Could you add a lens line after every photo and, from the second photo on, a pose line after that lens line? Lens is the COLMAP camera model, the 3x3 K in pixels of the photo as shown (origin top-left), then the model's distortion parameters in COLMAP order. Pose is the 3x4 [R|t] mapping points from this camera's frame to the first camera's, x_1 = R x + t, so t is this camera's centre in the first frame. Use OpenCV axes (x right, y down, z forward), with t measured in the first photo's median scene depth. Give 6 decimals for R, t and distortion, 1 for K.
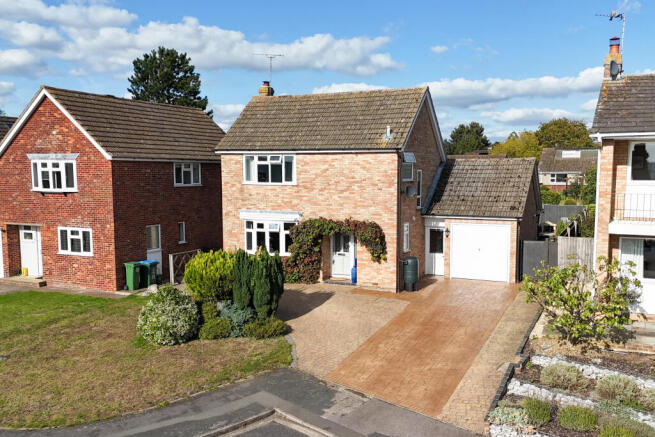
lens RADIAL K [[597.4, 0, 333.8], [0, 597.4, 220.6], [0, 0, 1]] dist [0.039811, -0.000828]
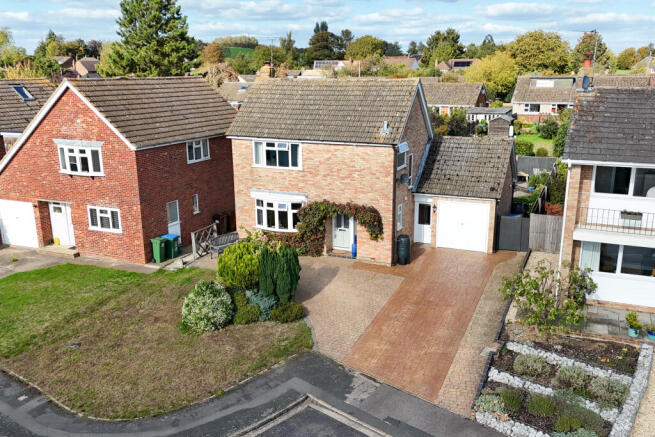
lens RADIAL K [[584.4, 0, 327.5], [0, 584.4, 218.5], [0, 0, 1]] dist [0.044848, -0.007405]
pose [[0.999477, -0.013101, 0.029549, -0.050479], [0.008392, 0.988005, 0.154194, -0.144032], [-0.031215, -0.153866, 0.987599, -0.104486]]
